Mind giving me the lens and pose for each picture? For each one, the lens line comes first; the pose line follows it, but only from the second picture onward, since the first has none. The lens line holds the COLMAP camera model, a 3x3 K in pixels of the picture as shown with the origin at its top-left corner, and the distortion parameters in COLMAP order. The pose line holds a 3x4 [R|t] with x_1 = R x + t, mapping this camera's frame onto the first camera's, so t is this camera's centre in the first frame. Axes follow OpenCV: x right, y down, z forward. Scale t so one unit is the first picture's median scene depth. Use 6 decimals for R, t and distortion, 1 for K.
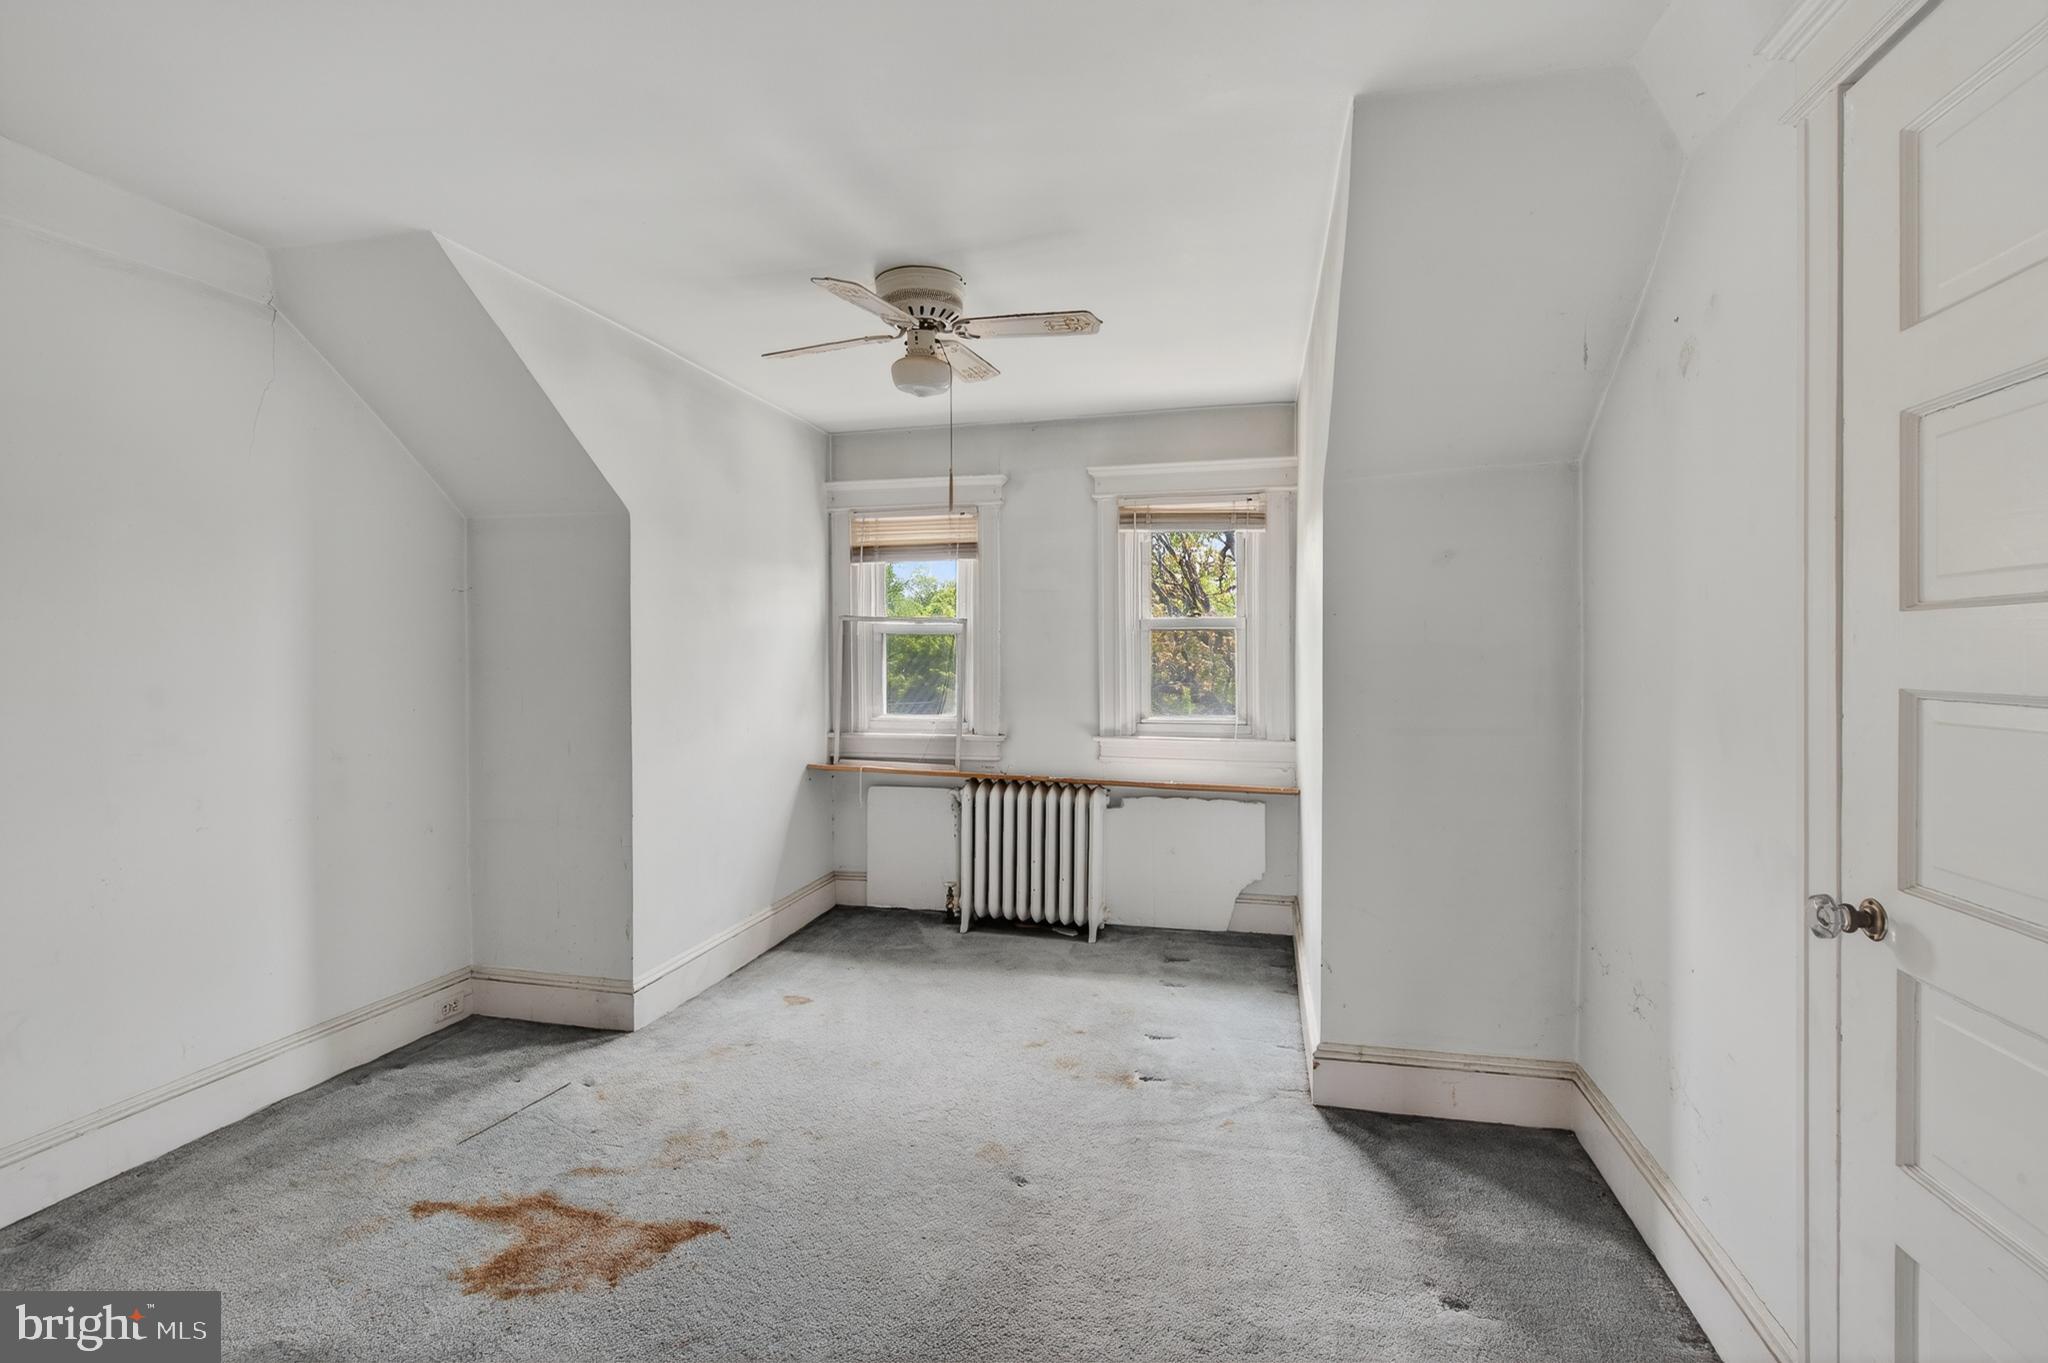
lens RADIAL K [[932.1, 0, 1025.7], [0, 932.1, 670.5], [0, 0, 1]] dist [0.002938, 0.000341]
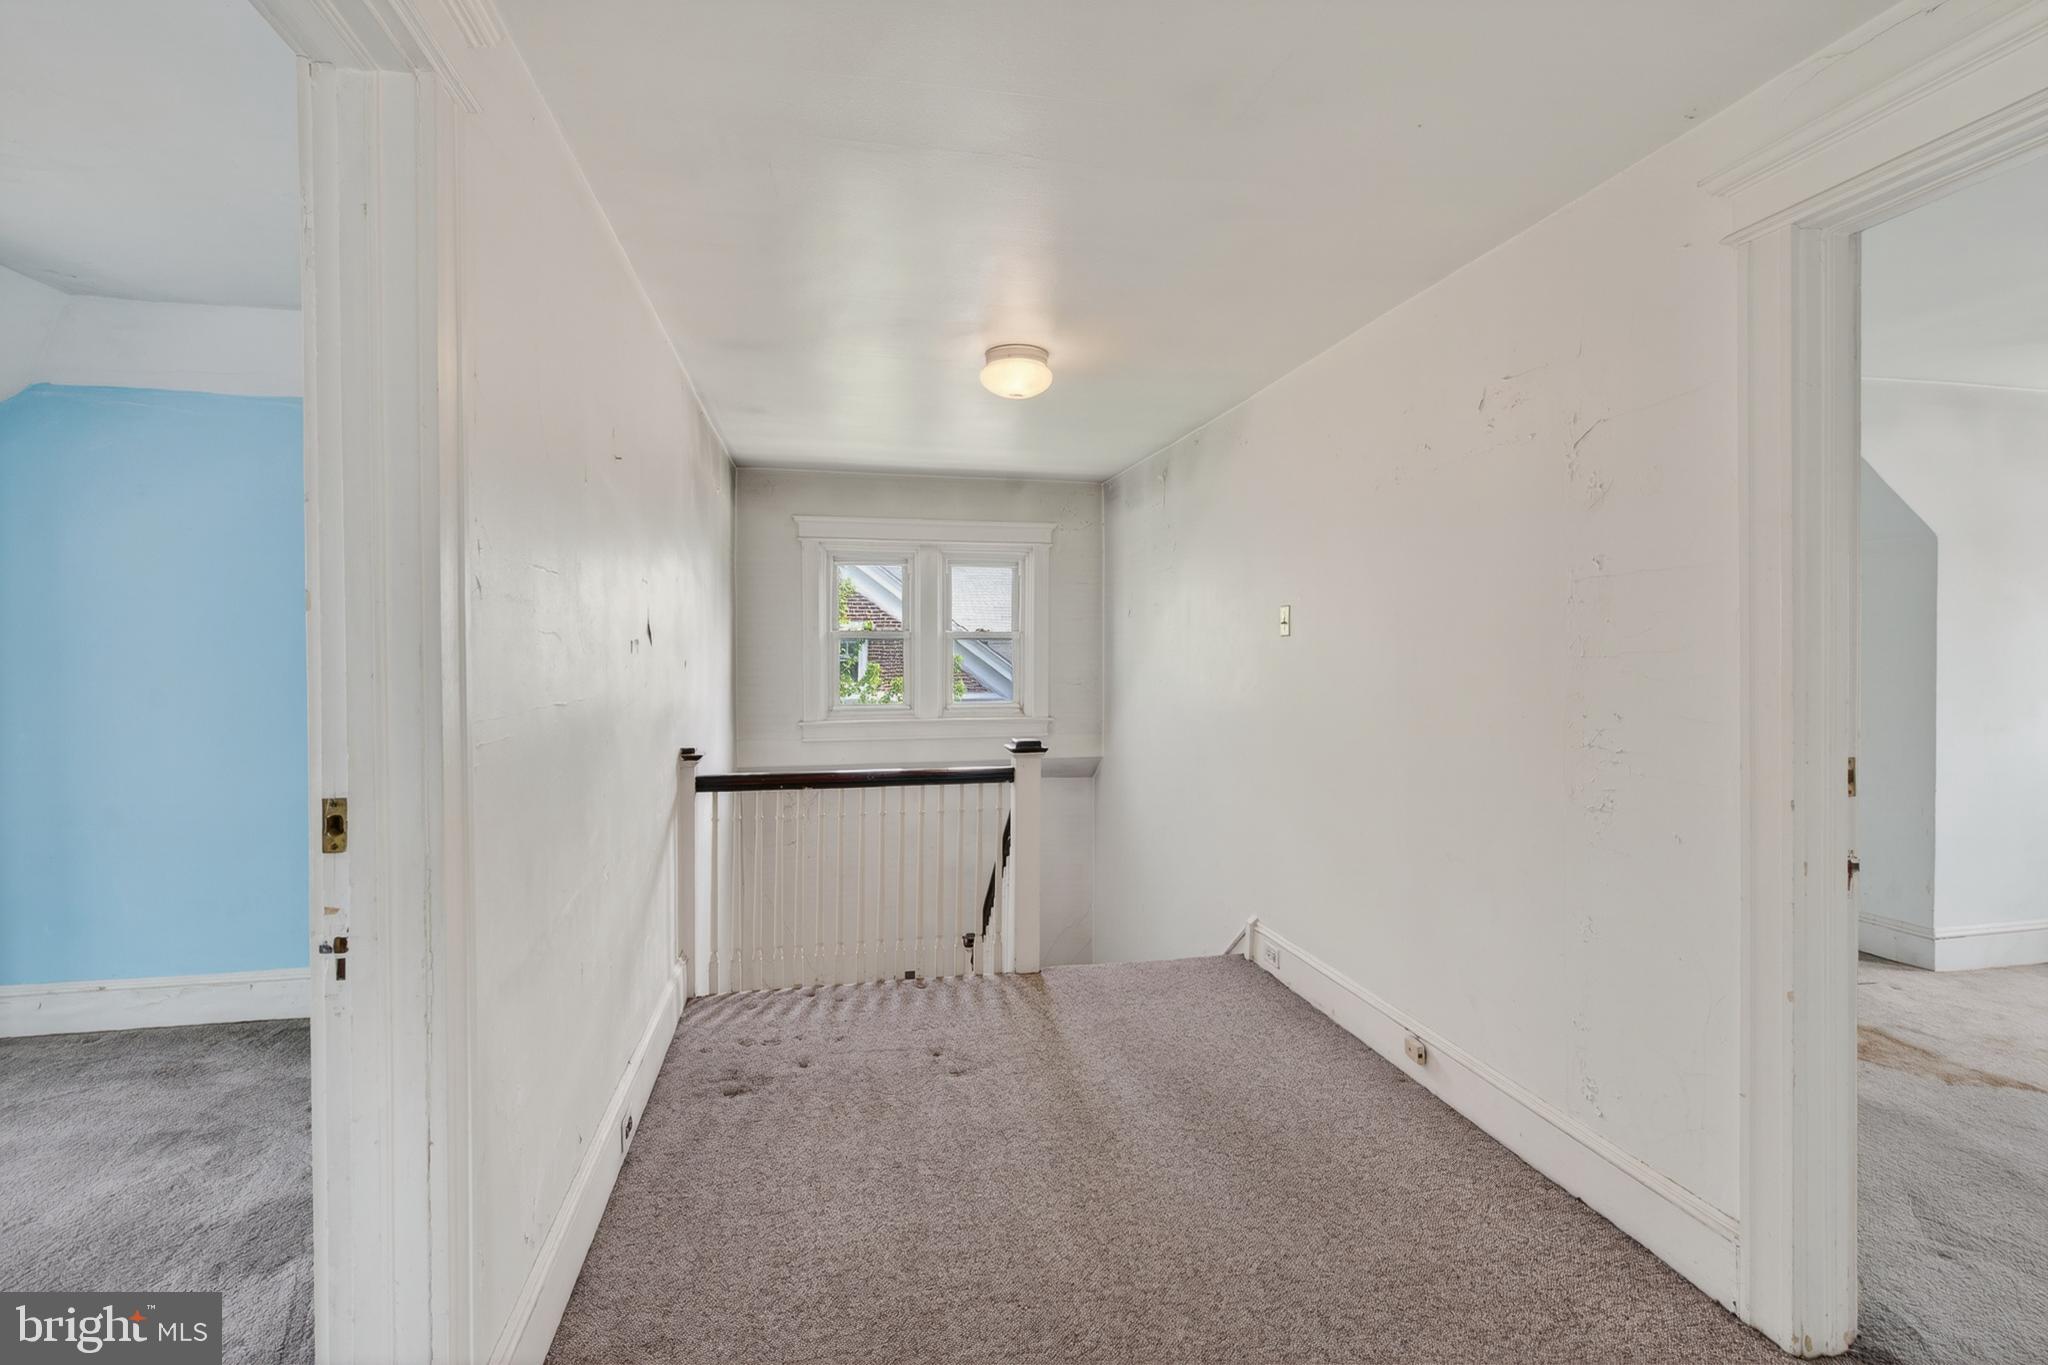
lens RADIAL K [[932.1, 0, 1021.2], [0, 932.1, 677.2], [0, 0, 1]] dist [0.002938, 0.000341]
pose [[0.434649, 0.010356, -0.900540, 0.169094], [-0.007629, 0.999940, 0.007817, 0.013419], [0.900568, 0.003473, 0.434702, -0.669037]]
